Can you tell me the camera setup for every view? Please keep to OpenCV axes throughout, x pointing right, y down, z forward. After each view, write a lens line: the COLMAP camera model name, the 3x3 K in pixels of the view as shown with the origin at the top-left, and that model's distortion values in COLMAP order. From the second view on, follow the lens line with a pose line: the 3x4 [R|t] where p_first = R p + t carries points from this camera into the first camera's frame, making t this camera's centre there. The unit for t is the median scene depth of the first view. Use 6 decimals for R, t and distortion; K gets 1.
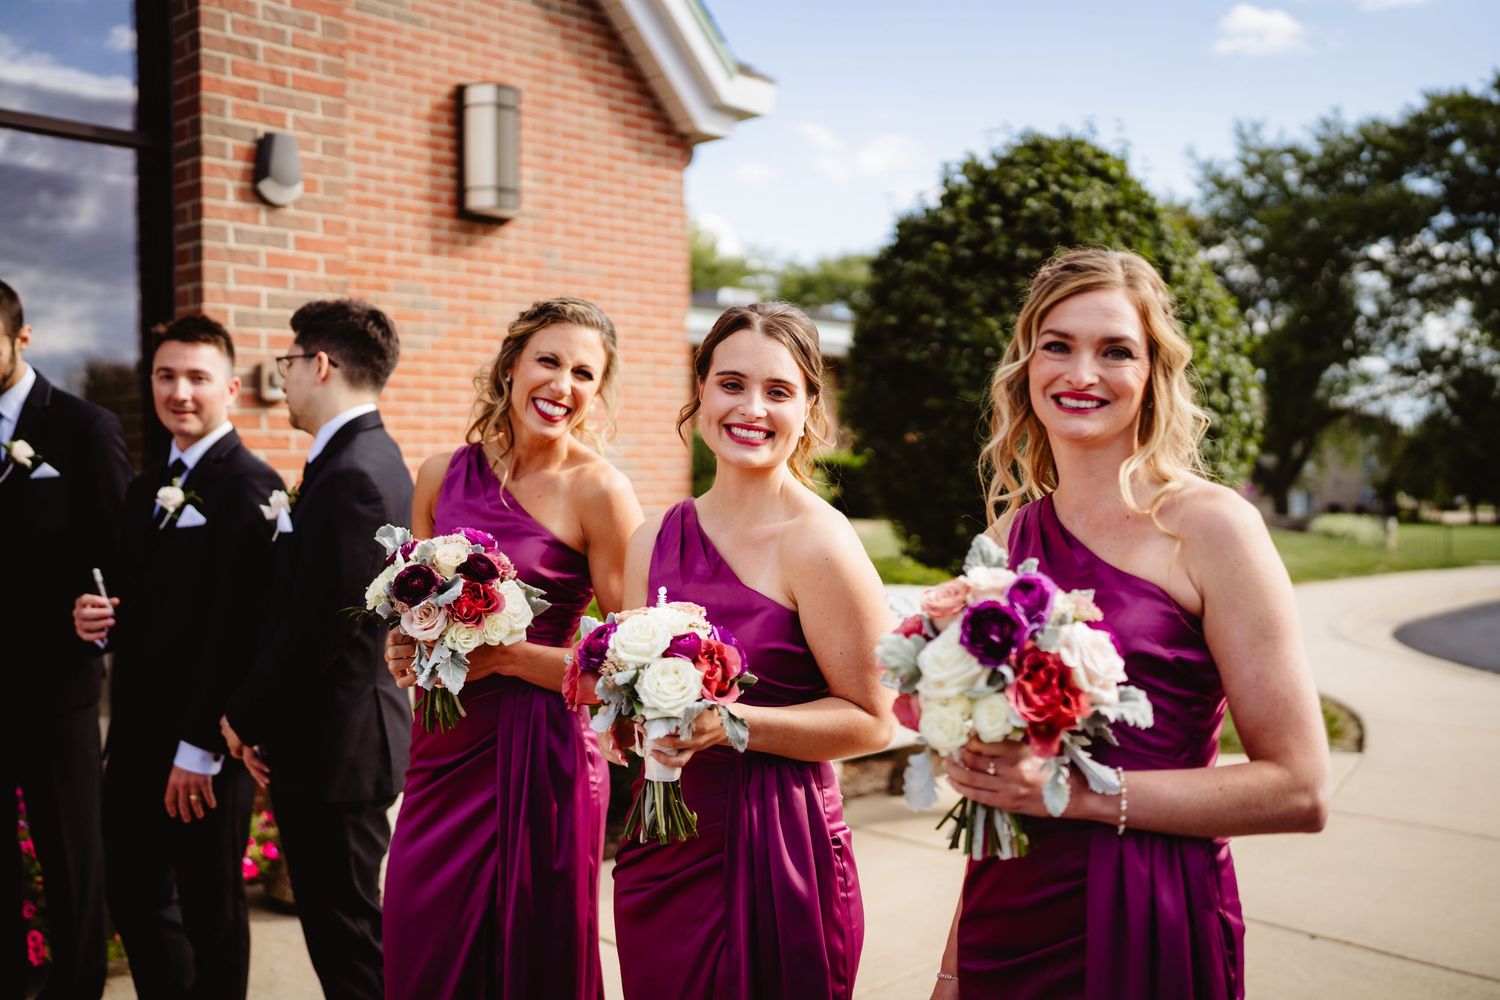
lens RADIAL K [[1506.5, 0, 748.6], [0, 1506.5, 496.7], [0, 0, 1]] dist [-0.001029, 0.000000]
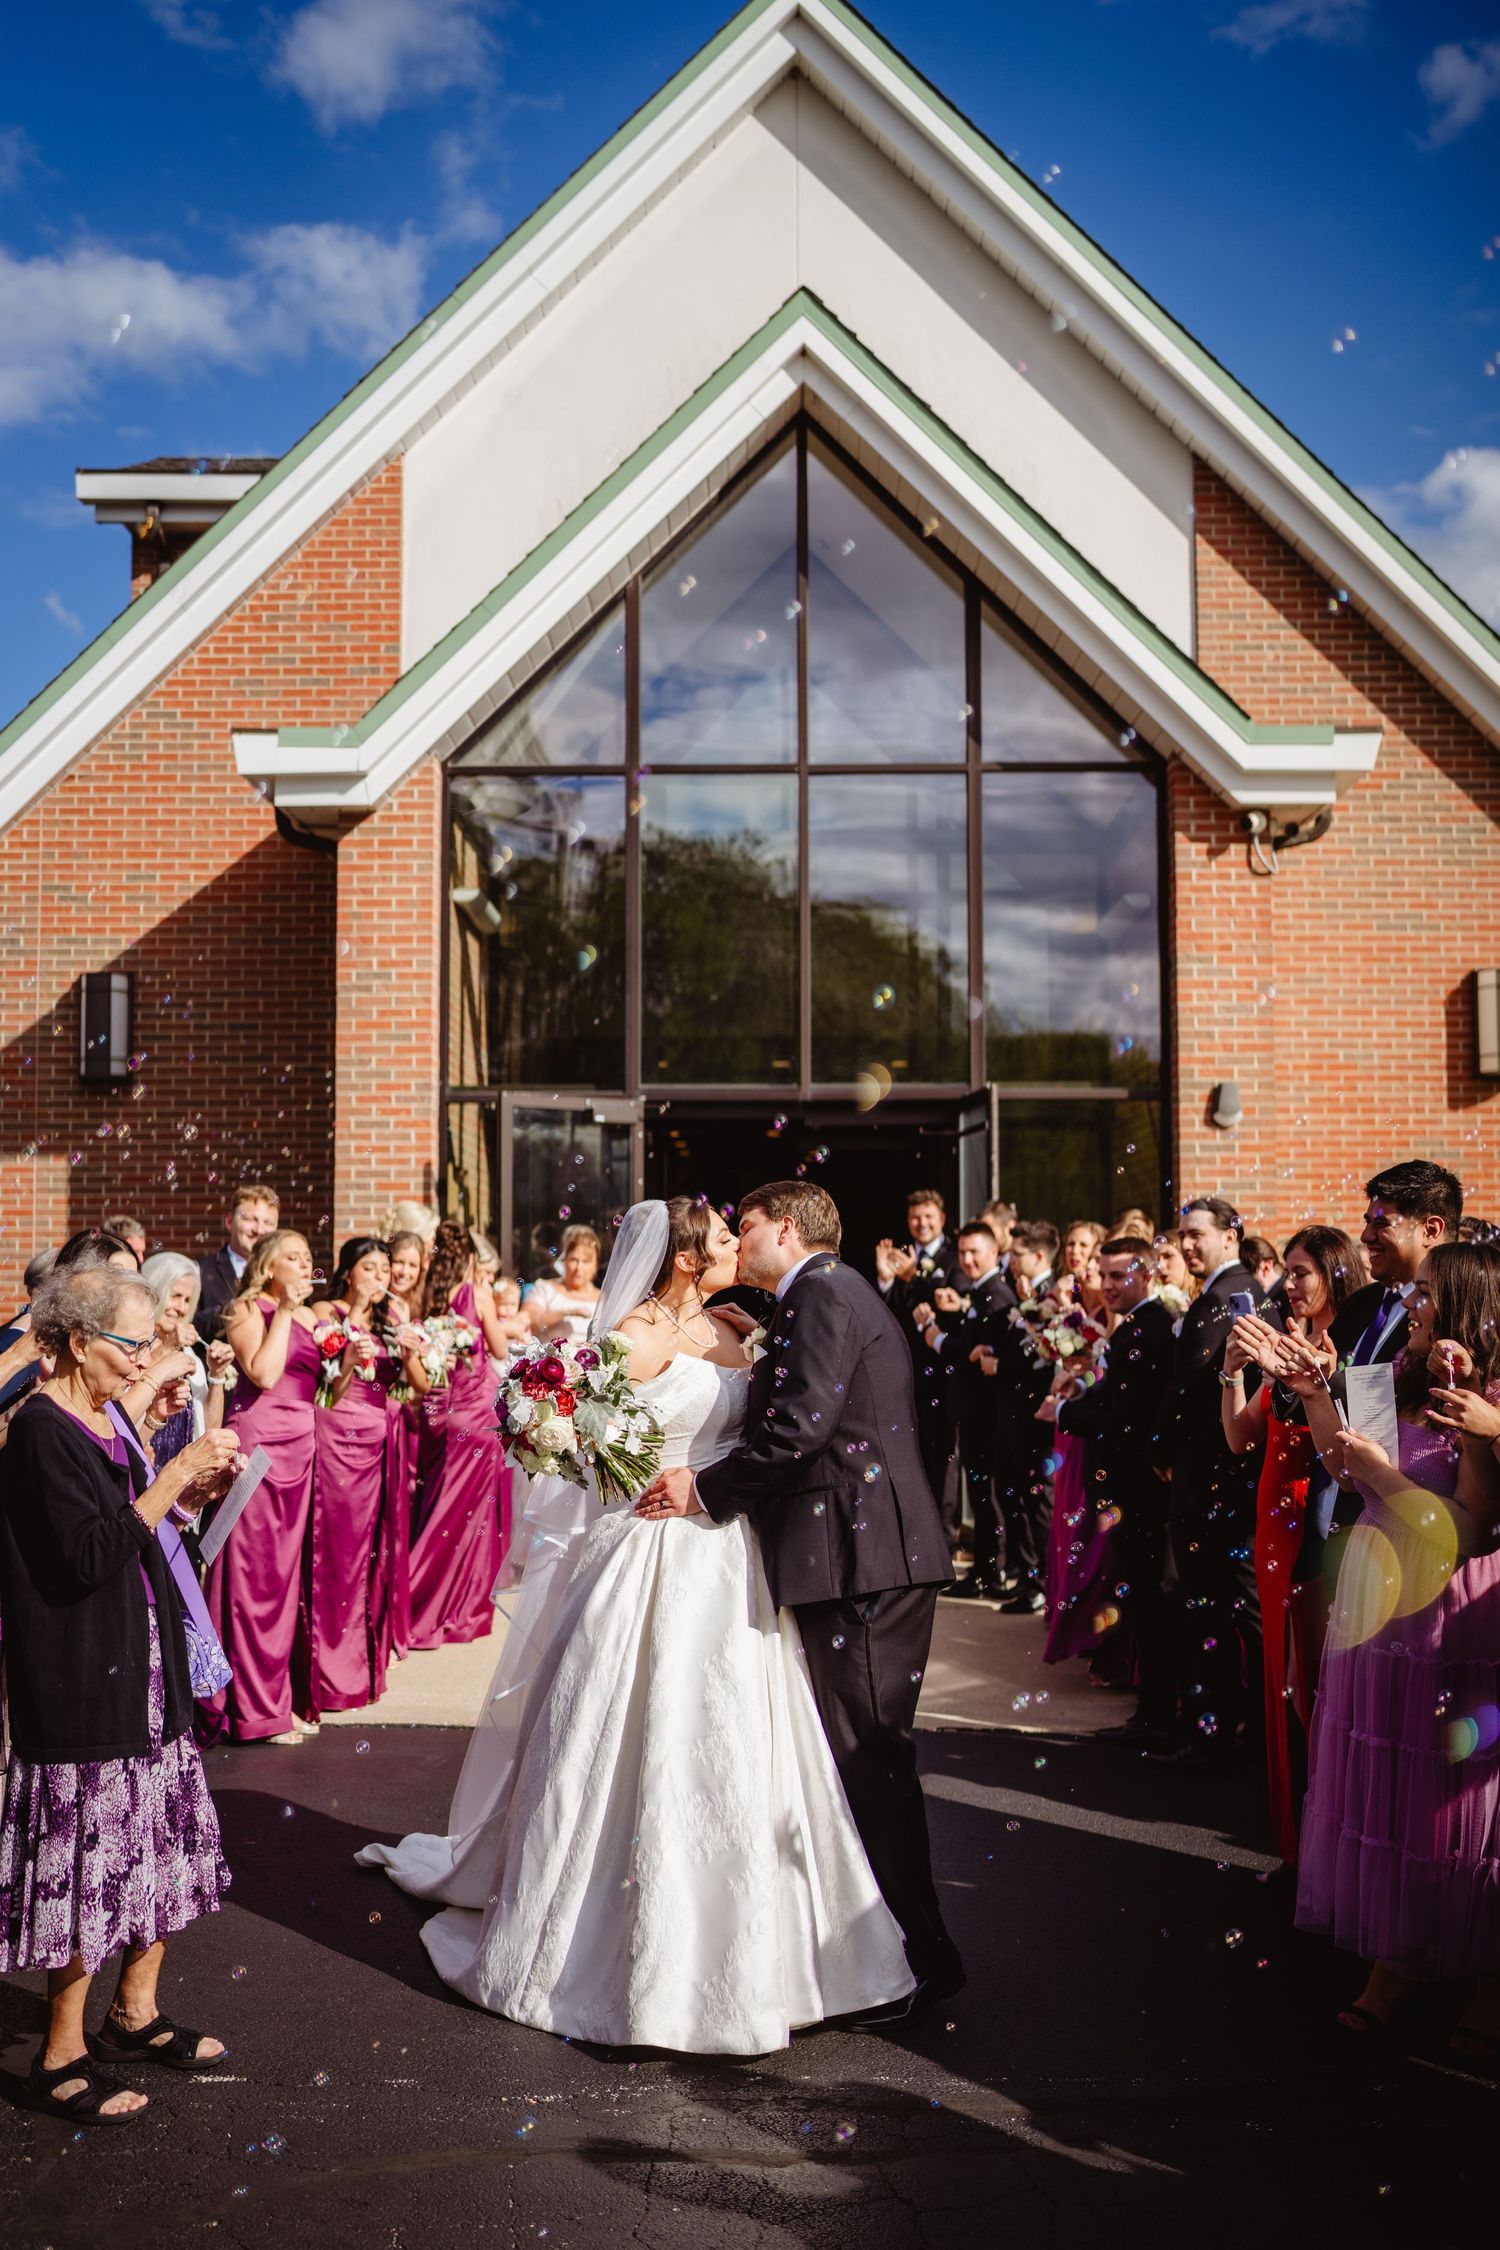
lens RADIAL K [[2259.8, 0, 748.8], [0, 2259.8, 1125.3], [0, 0, 1]] dist [-0.001029, 0.000000]
pose [[0.720304, -0.058959, -0.691149, 0.981342], [-0.002263, 0.996176, -0.087338, 0.018894], [0.693655, 0.064474, 0.717416, -1.086194]]
